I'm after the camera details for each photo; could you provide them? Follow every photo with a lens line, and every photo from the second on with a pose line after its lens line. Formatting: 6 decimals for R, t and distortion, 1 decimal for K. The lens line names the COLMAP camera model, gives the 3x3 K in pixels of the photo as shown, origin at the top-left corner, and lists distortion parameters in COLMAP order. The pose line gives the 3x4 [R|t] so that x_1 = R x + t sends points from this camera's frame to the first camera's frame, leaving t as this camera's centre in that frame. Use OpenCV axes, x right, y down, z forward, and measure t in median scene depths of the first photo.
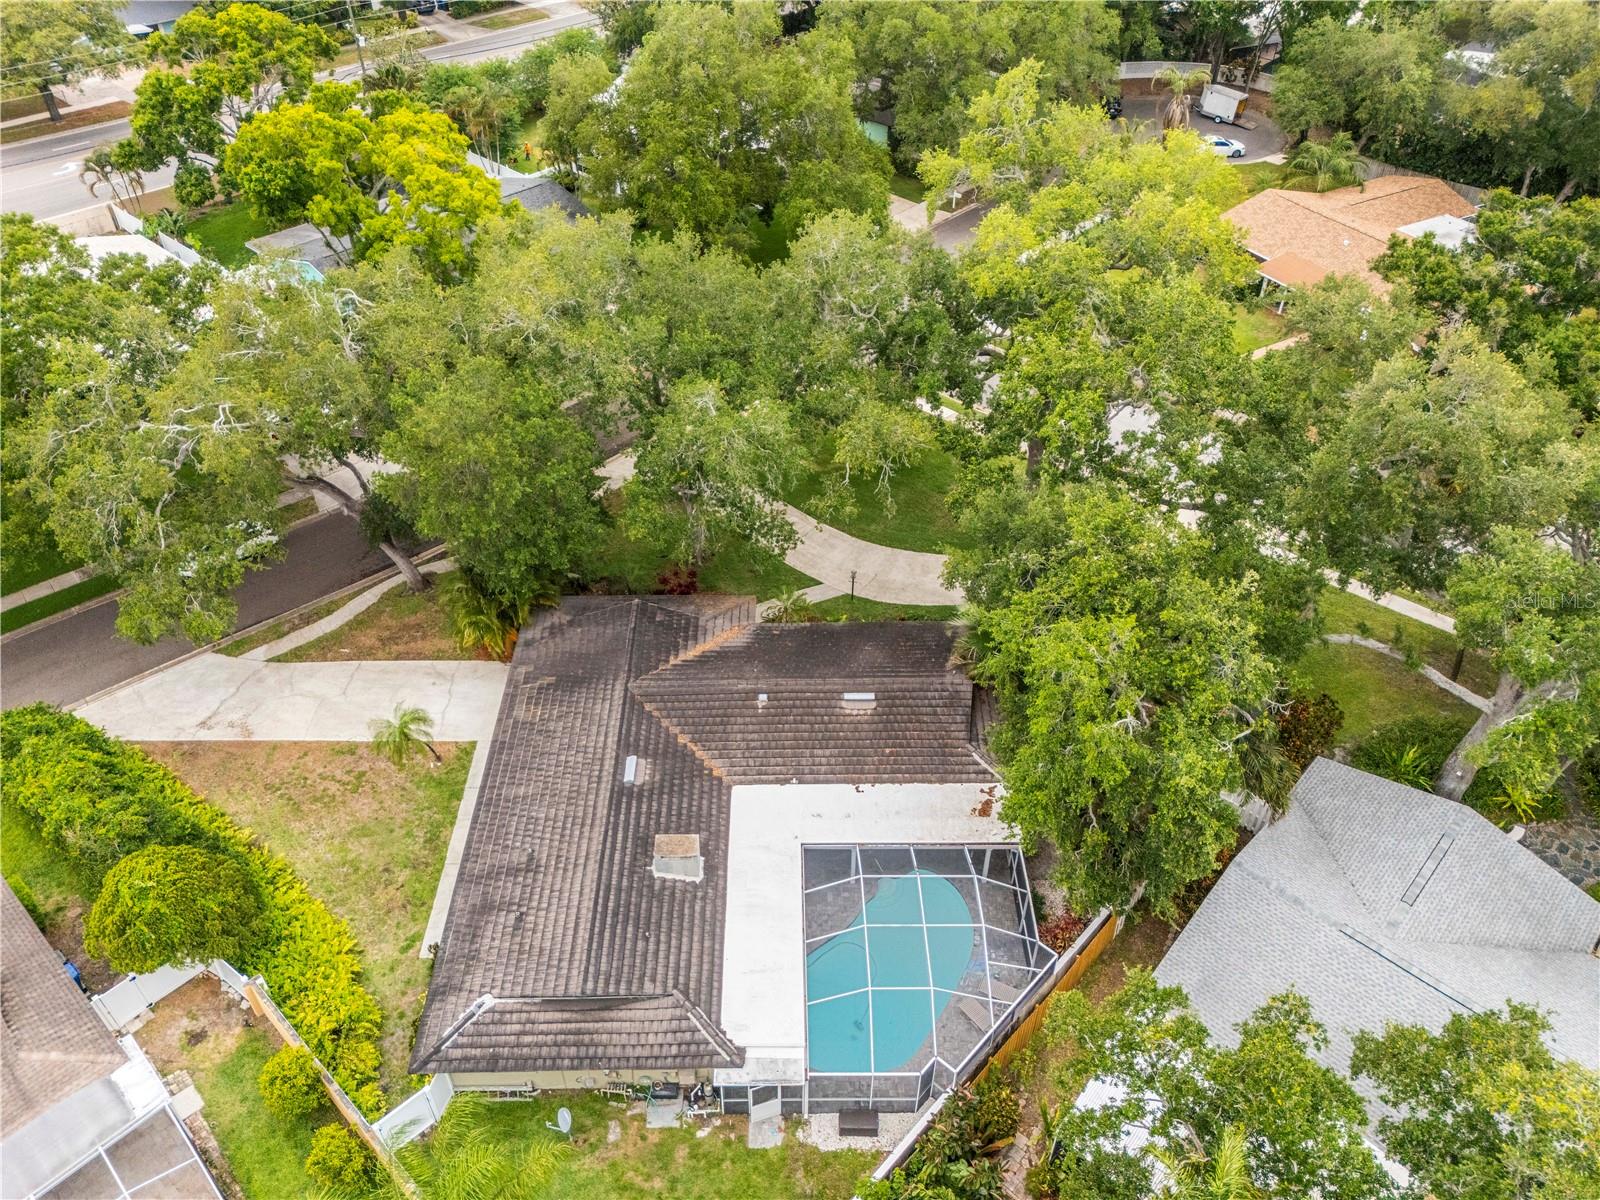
lens RADIAL K [[1169.6, 0, 800.1], [0, 1169.6, 605.2], [0, 0, 1]] dist [0.082835, -0.080113]
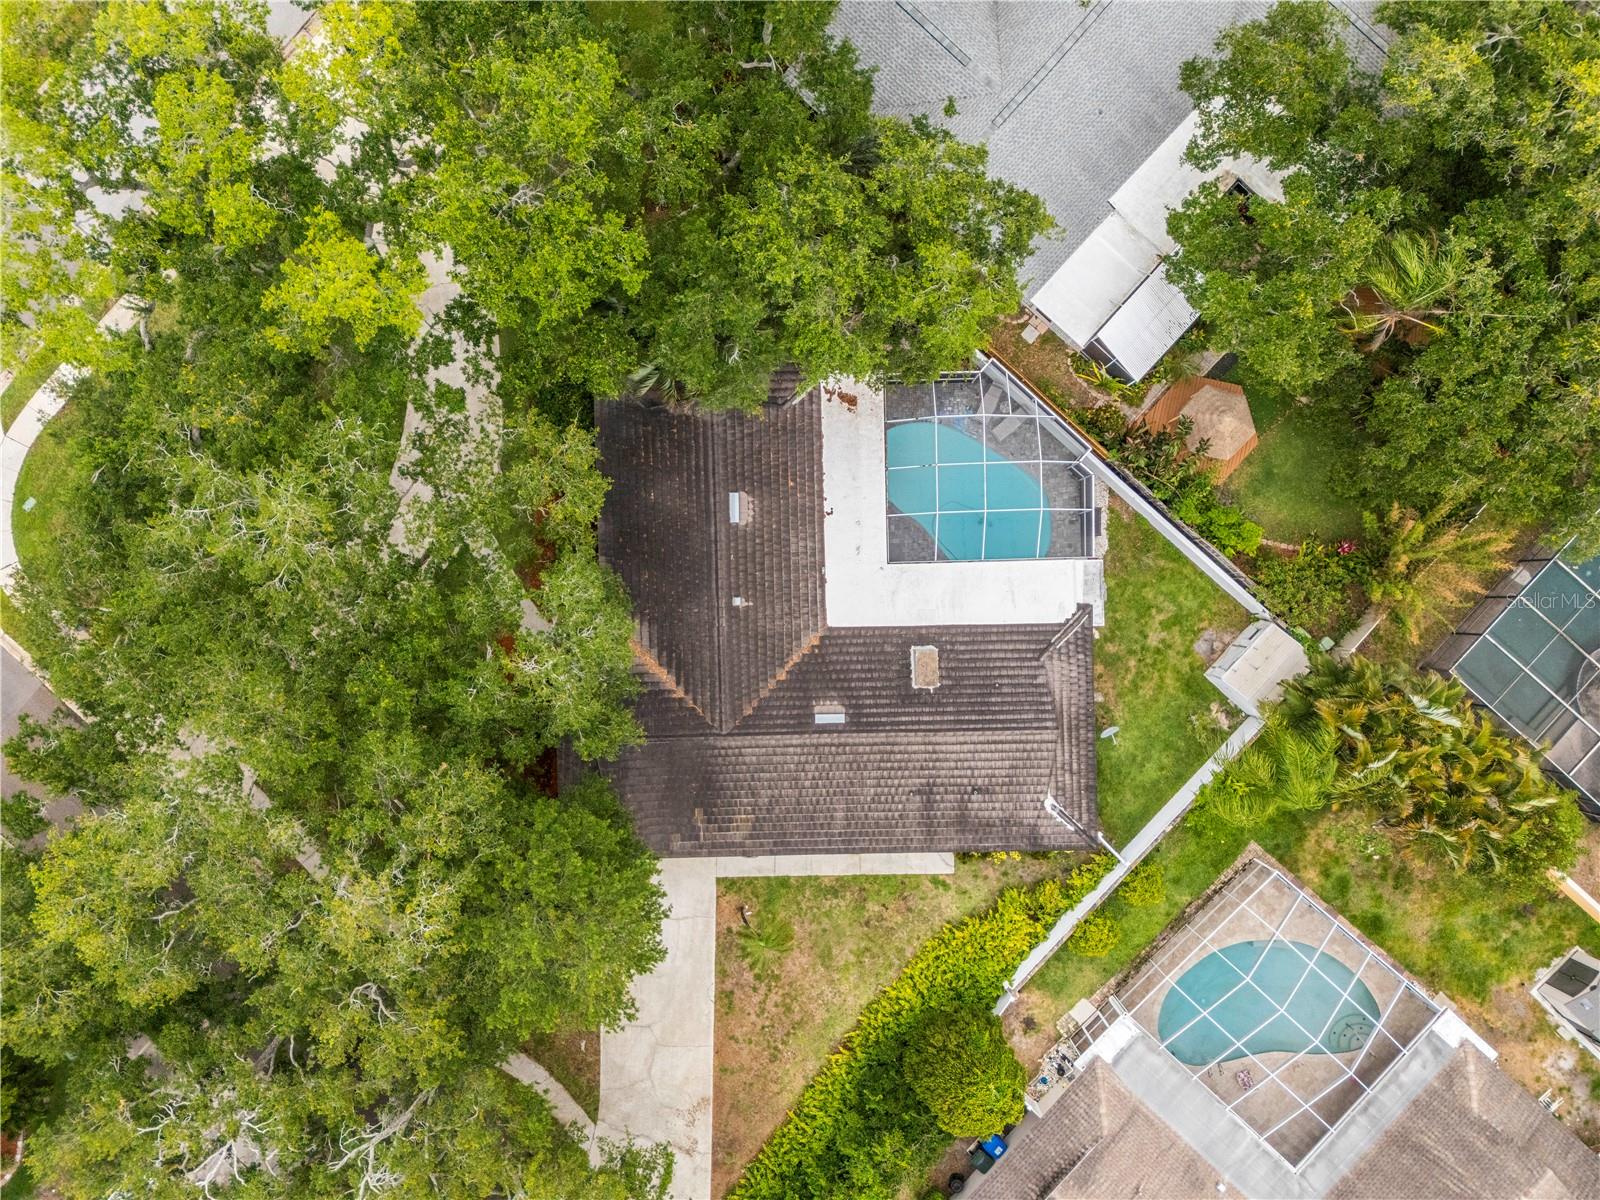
lens RADIAL K [[1169.6, 0, 800.1], [0, 1169.6, 605.2], [0, 0, 1]] dist [0.082835, -0.080113]
pose [[-0.007527, -0.999934, -0.008654, -0.028454], [0.664870, -0.011469, 0.746871, -0.695856], [-0.746921, -0.000132, 0.664913, 0.290777]]
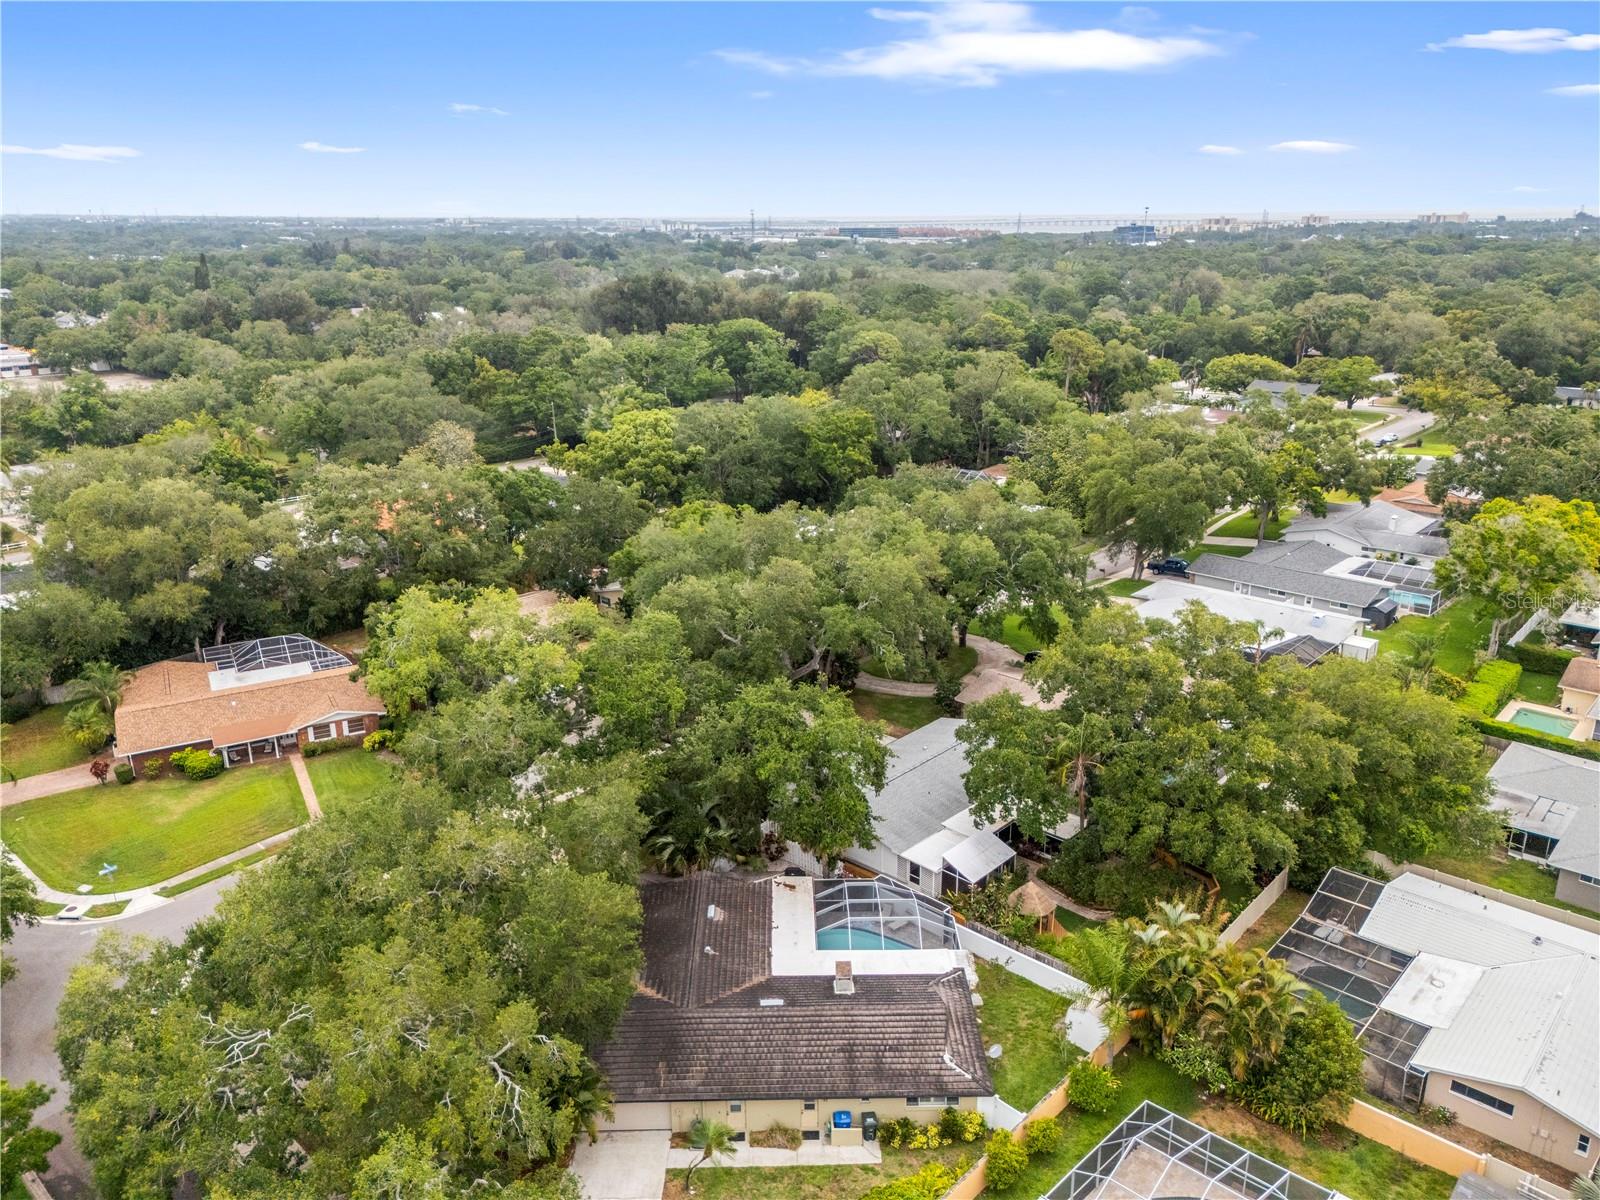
lens RADIAL K [[1169.6, 0, 800.1], [0, 1169.6, 605.2], [0, 0, 1]] dist [0.082835, -0.080113]
pose [[-0.003243, -0.316199, 0.948687, -1.363856], [0.659933, 0.712096, 0.239599, -0.530647], [-0.751317, 0.626848, 0.206361, 0.368443]]
